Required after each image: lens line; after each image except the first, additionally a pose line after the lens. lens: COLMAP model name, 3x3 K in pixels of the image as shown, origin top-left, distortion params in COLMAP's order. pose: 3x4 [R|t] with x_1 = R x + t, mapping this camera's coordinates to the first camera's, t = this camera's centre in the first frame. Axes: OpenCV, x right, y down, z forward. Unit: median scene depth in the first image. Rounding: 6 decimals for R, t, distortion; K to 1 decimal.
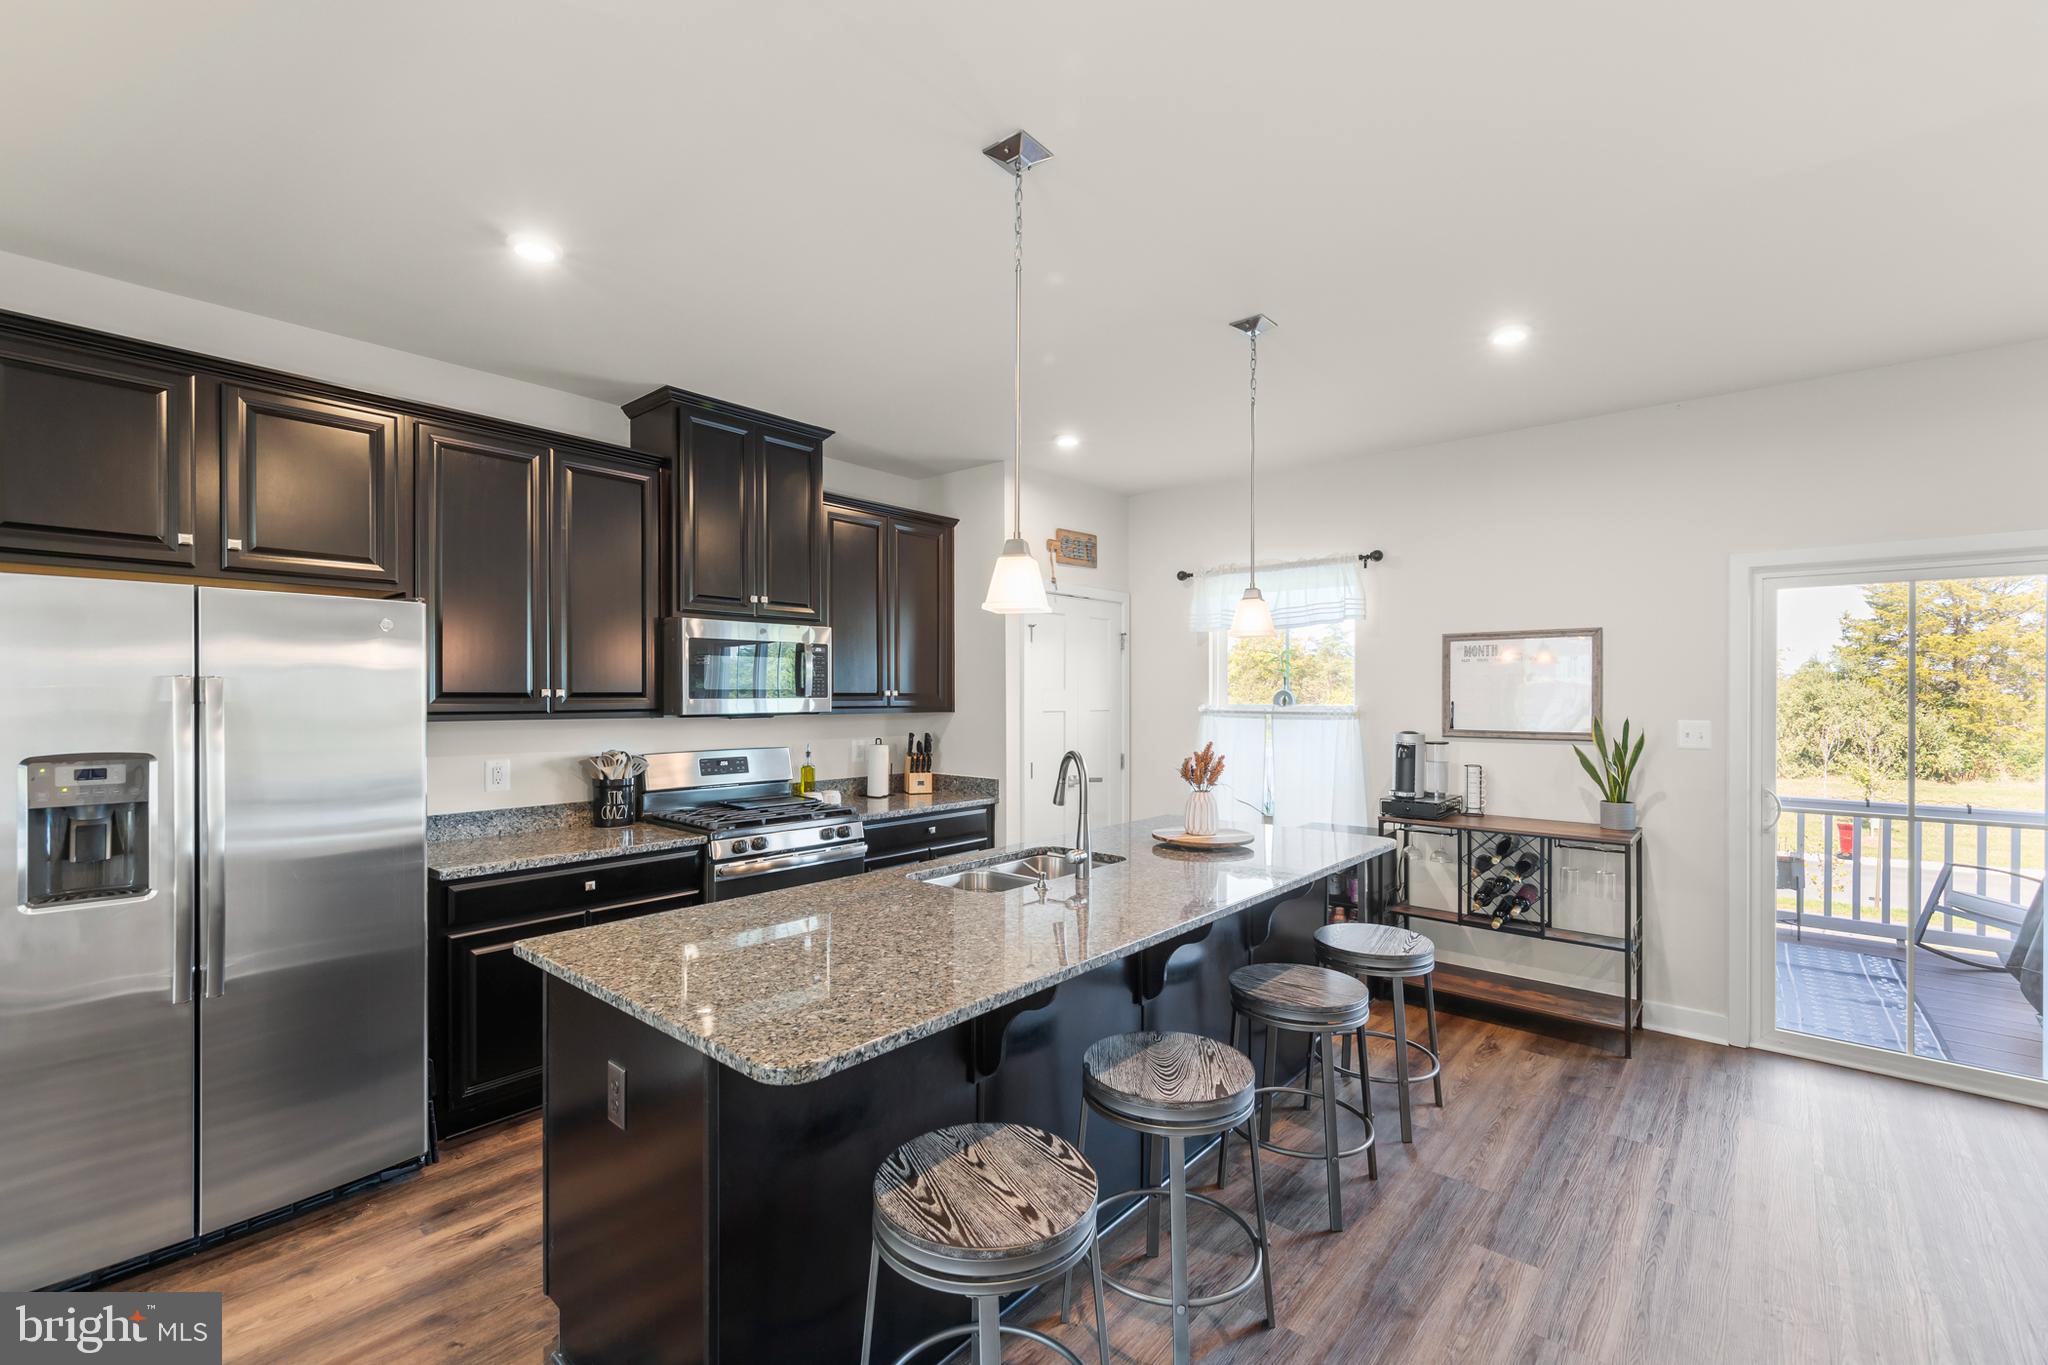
lens RADIAL K [[873.8, 0, 943.1], [0, 873.8, 689.6], [0, 0, 1]] dist [0.009844, -0.001164]
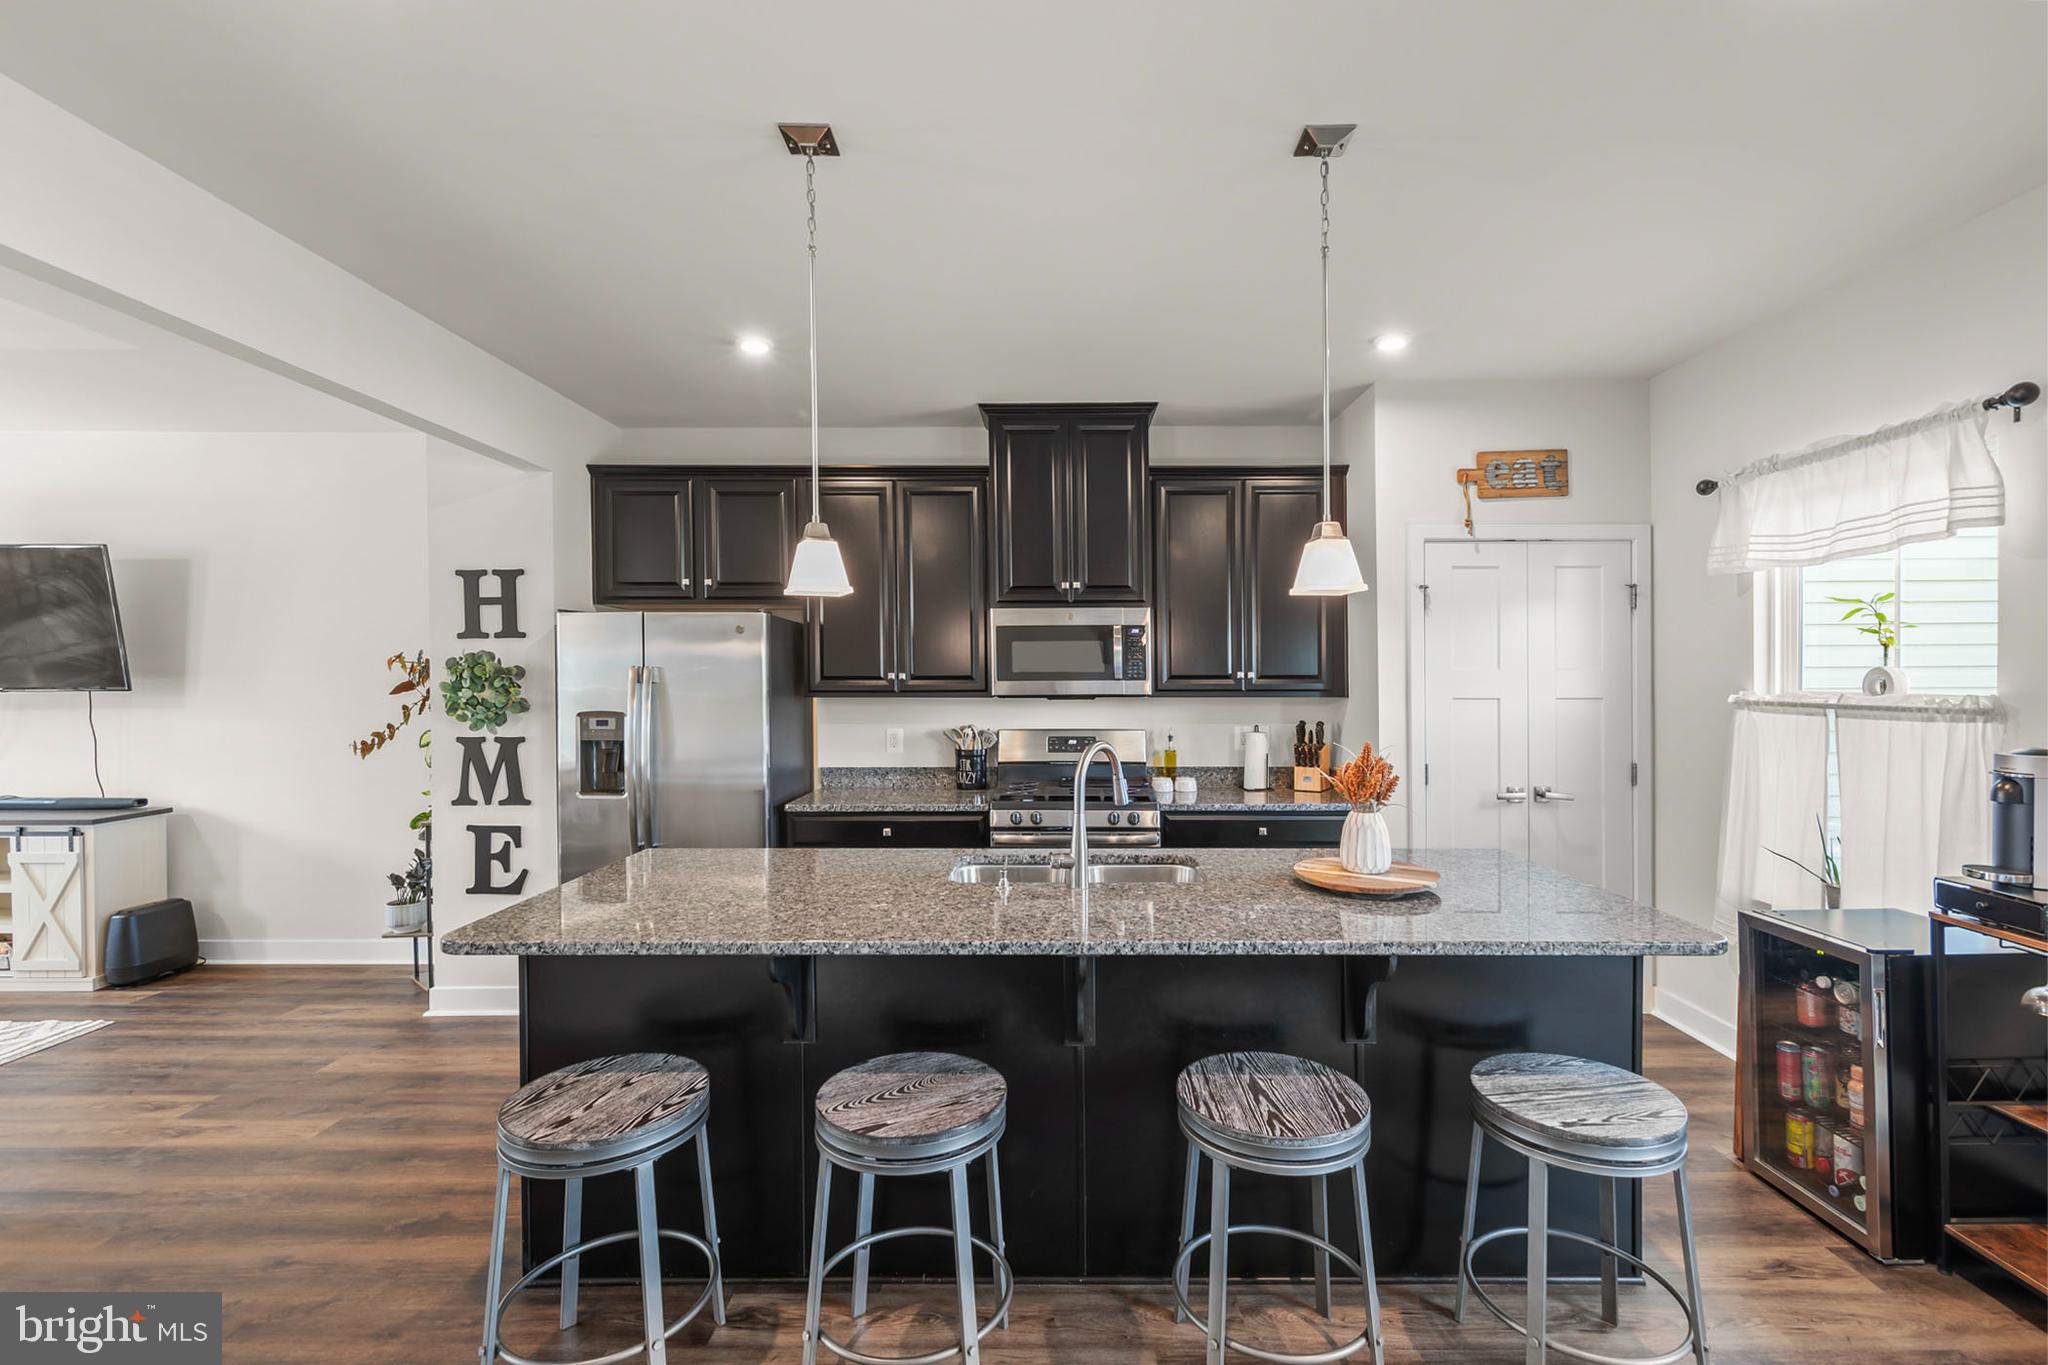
lens RADIAL K [[910.0, 0, 1028.5], [0, 910.0, 667.7], [0, 0, 1]] dist [0.017846, -0.003691]
pose [[0.677044, -0.006121, -0.735917, 0.536499], [0.004985, 0.999981, -0.003731, -0.000879], [0.735926, -0.001143, 0.677061, 0.236404]]
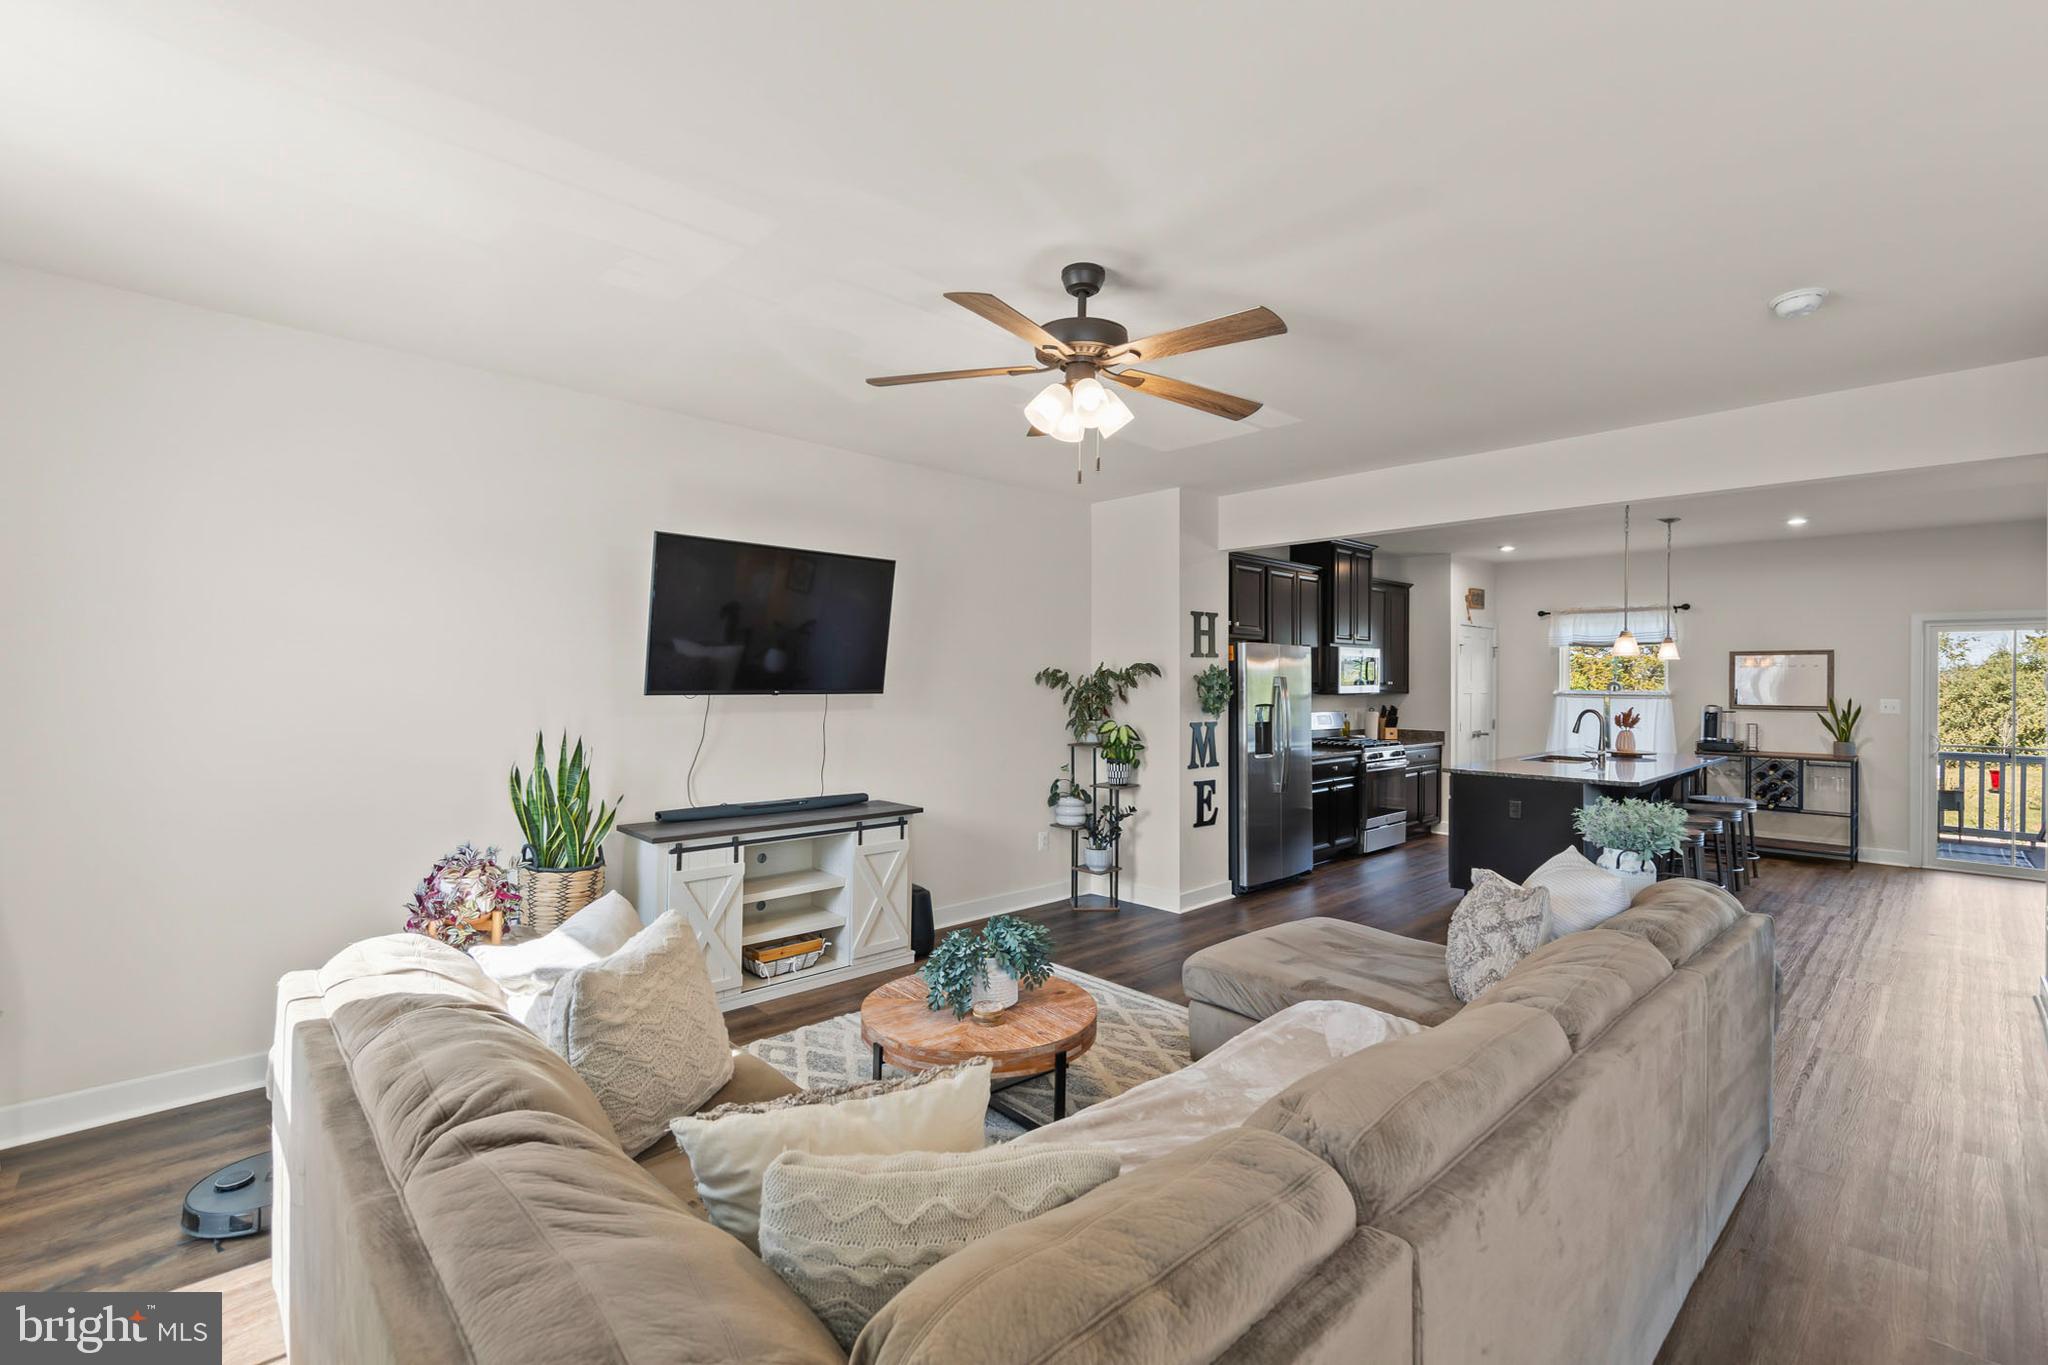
lens RADIAL K [[873.8, 0, 924.8], [0, 873.8, 670.5], [0, 0, 1]] dist [0.009844, -0.001164]
pose [[0.993948, 0.003329, -0.109798, -0.920199], [-0.003925, 0.999979, -0.005207, -0.008553], [0.109778, 0.005607, 0.993940, -1.026126]]
